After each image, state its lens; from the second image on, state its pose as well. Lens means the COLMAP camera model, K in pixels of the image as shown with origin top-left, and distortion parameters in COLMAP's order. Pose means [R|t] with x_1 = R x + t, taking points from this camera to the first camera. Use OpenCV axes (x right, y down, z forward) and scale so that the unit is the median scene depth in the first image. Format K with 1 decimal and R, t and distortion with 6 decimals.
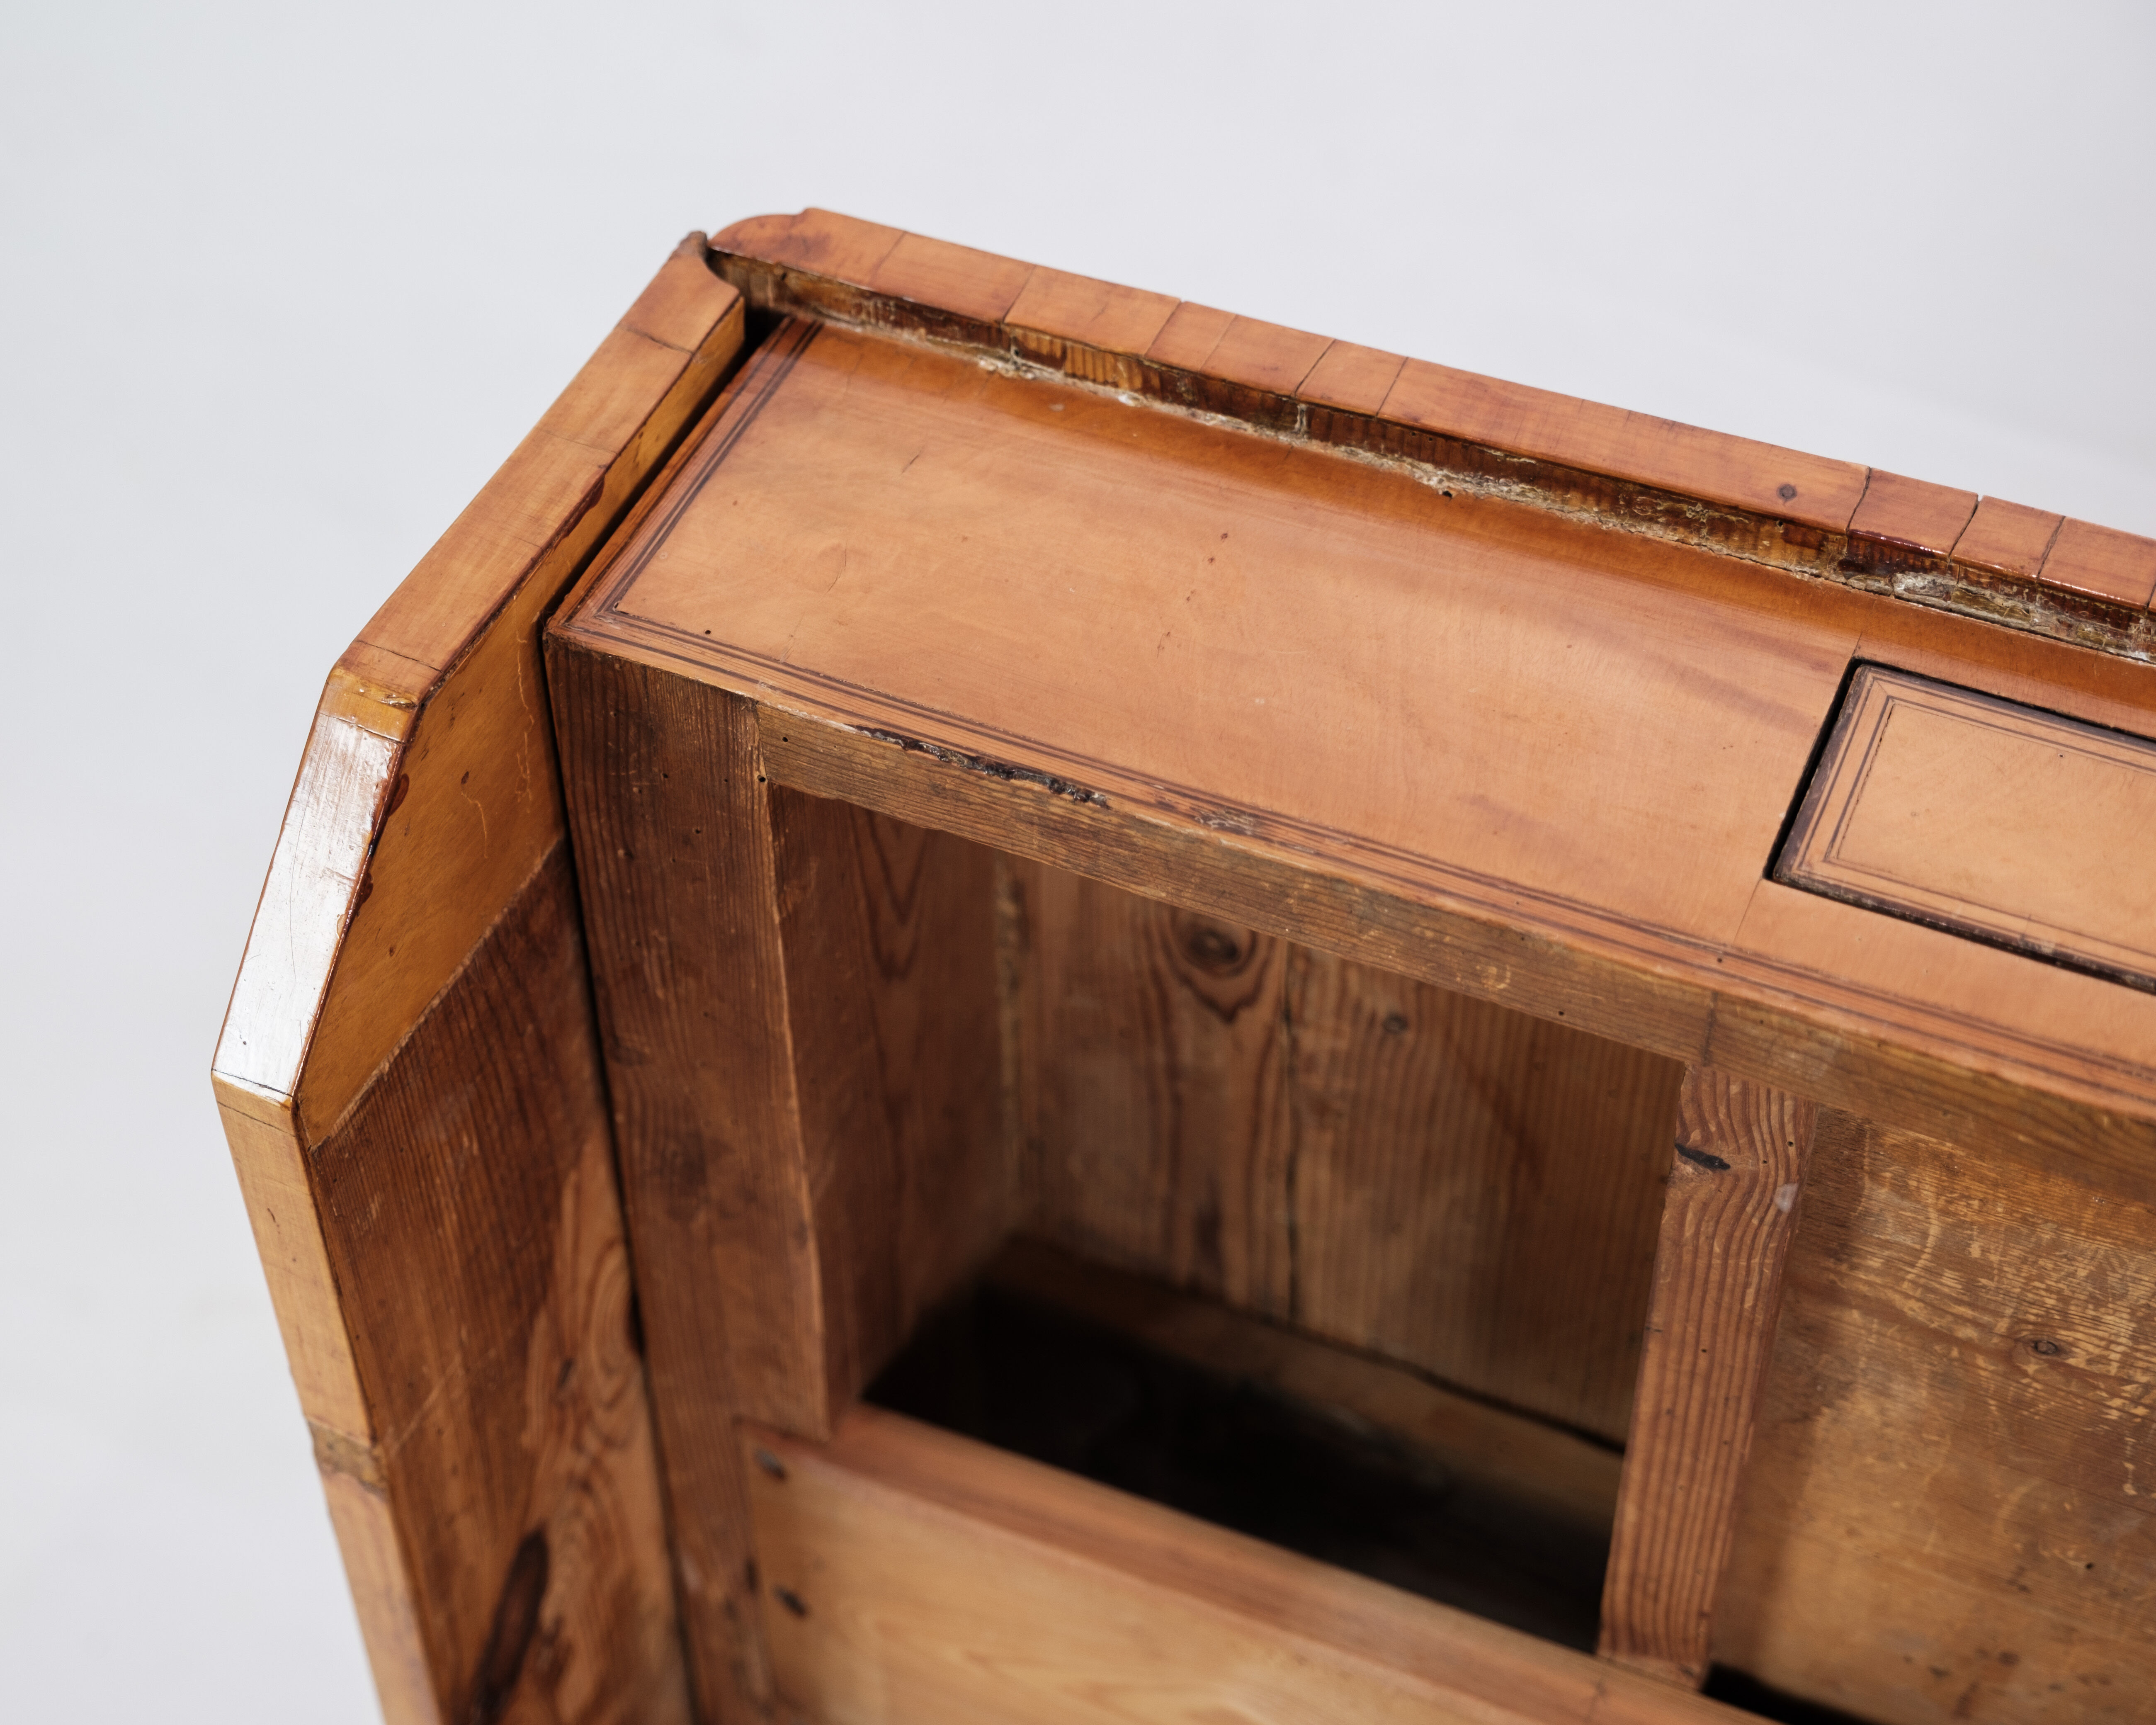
lens RADIAL K [[3898.1, 0, 840.8], [0, 3898.1, 955.7], [0, 0, 1]] dist [0.057980, 0.000000]
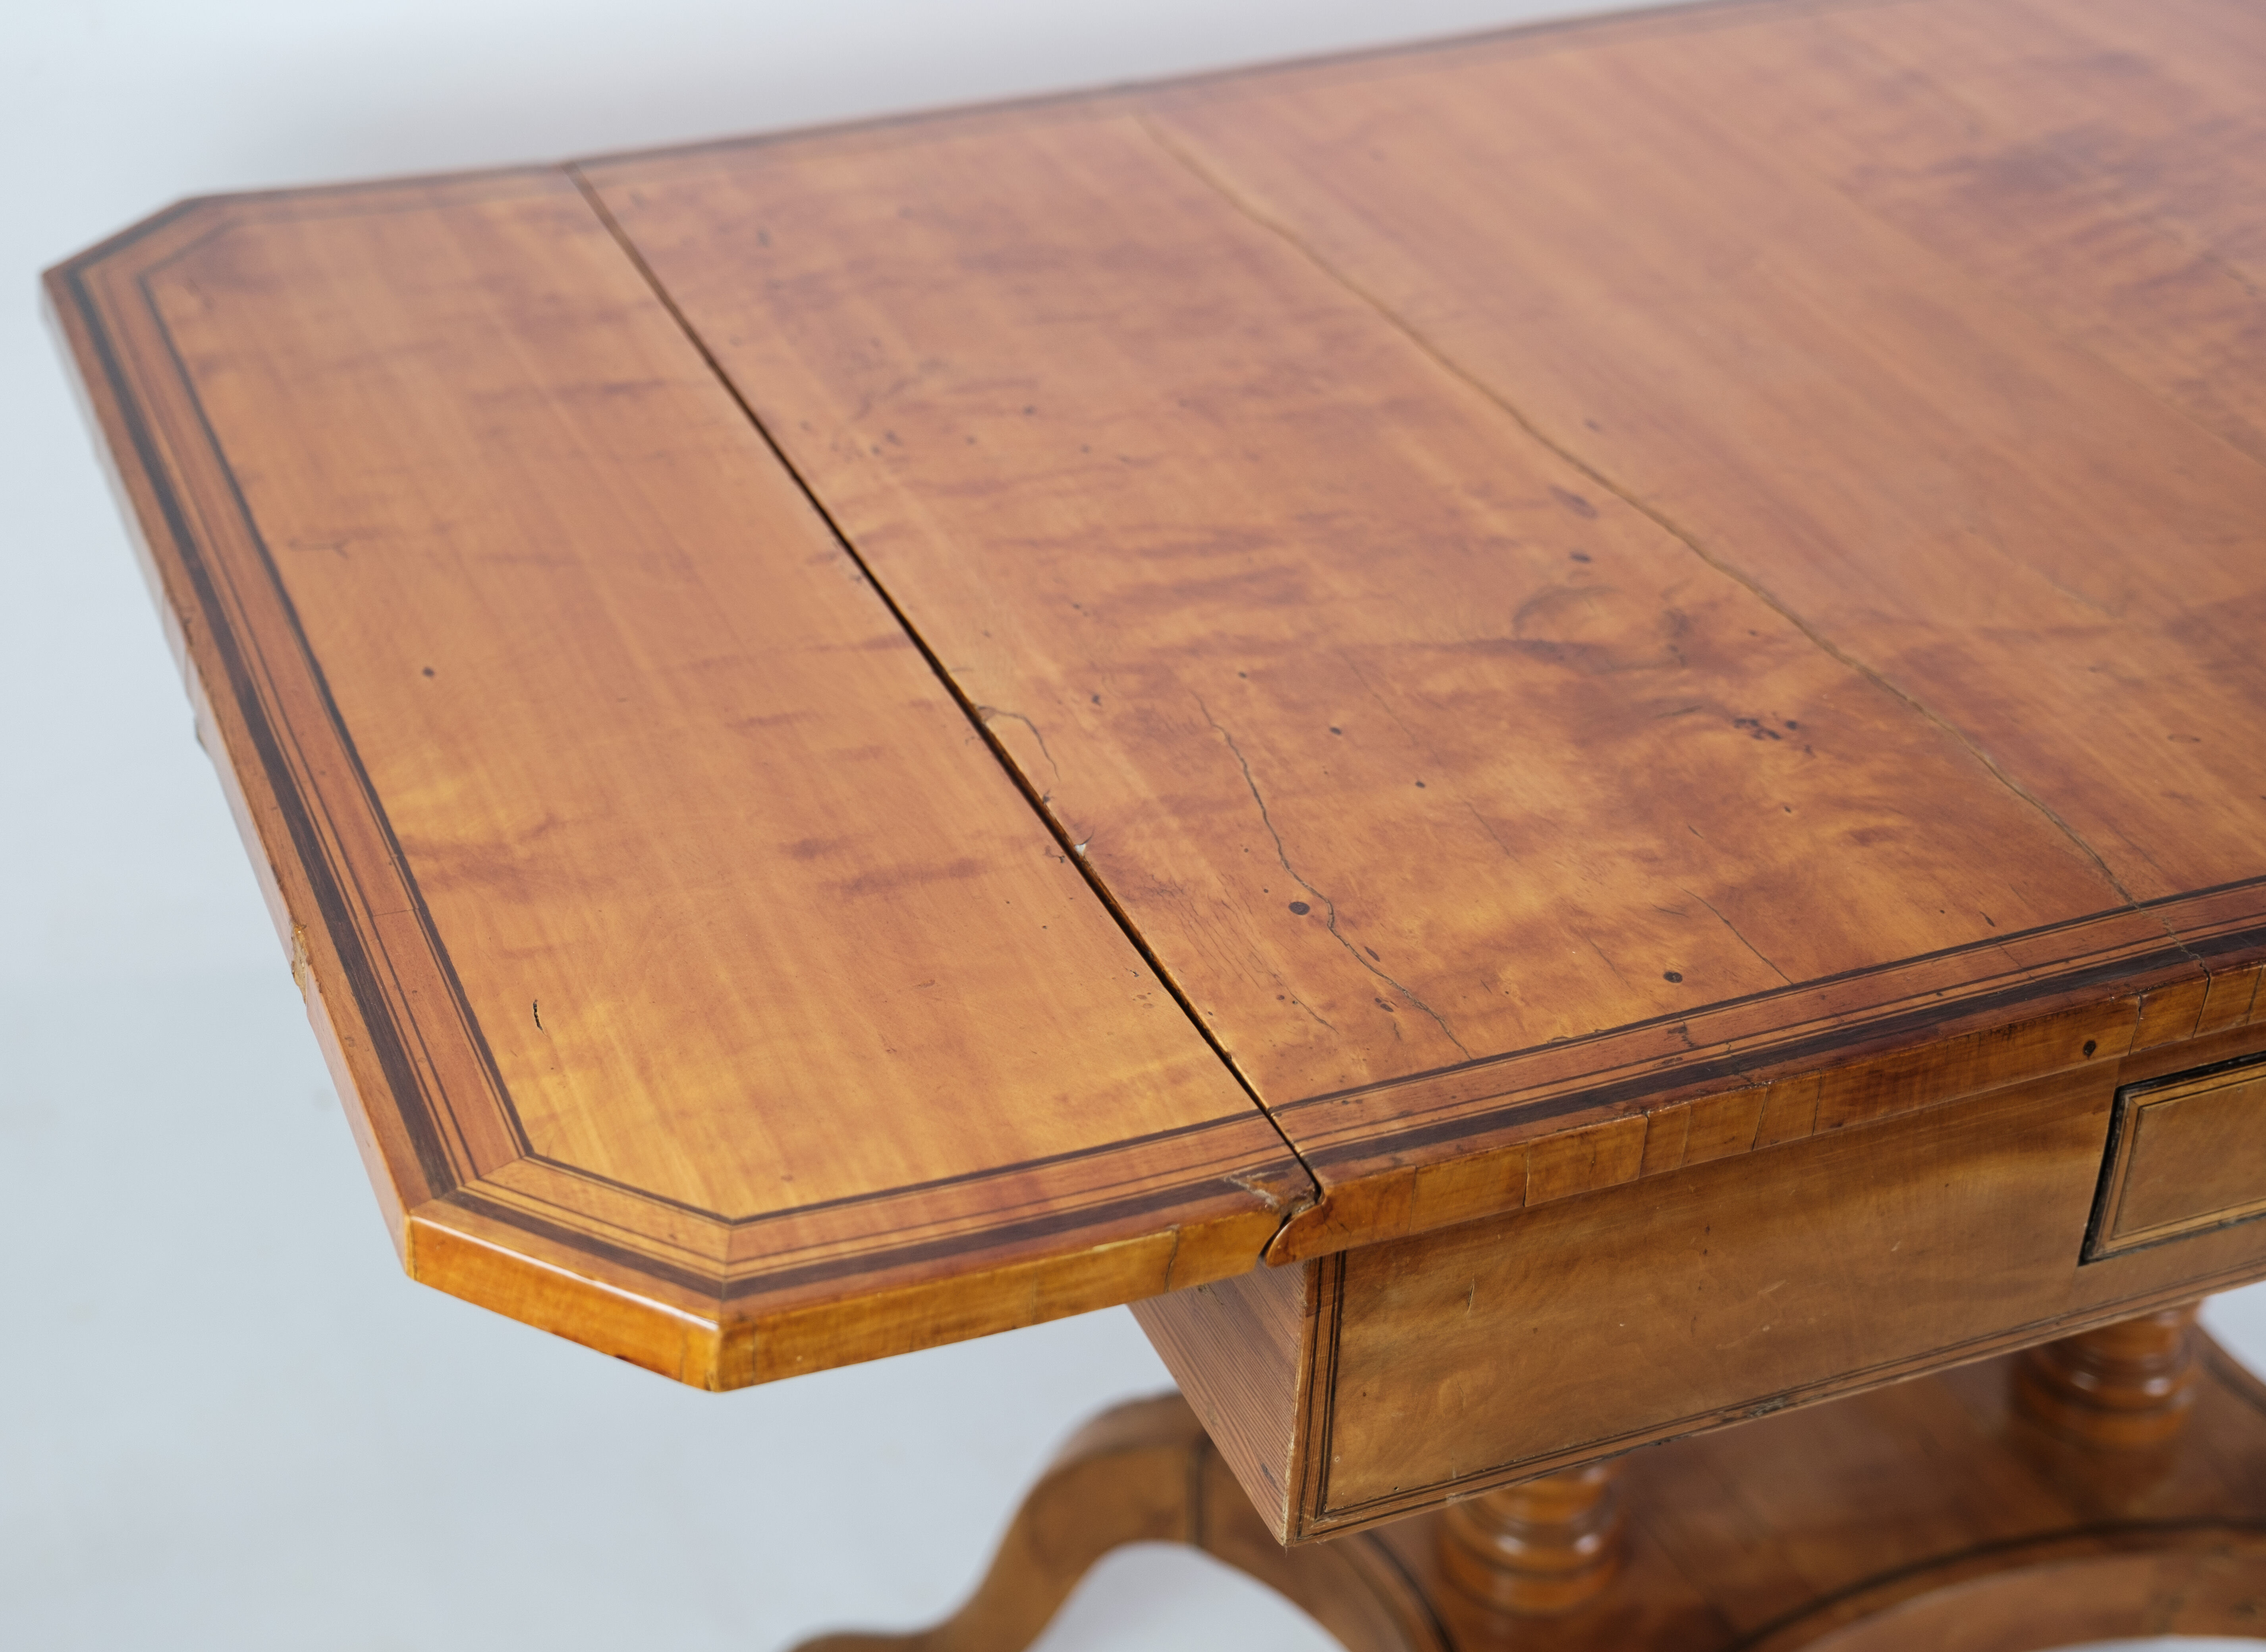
lens RADIAL K [[3725.6, 0, 993.6], [0, 3725.6, 871.7], [0, 0, 1]] dist [-0.016986, 0.000000]
pose [[0.828457, -0.553871, 0.082979, -0.130699], [0.022103, 0.180383, 0.983348, -1.310844], [-0.559616, -0.812828, 0.161682, 1.004203]]
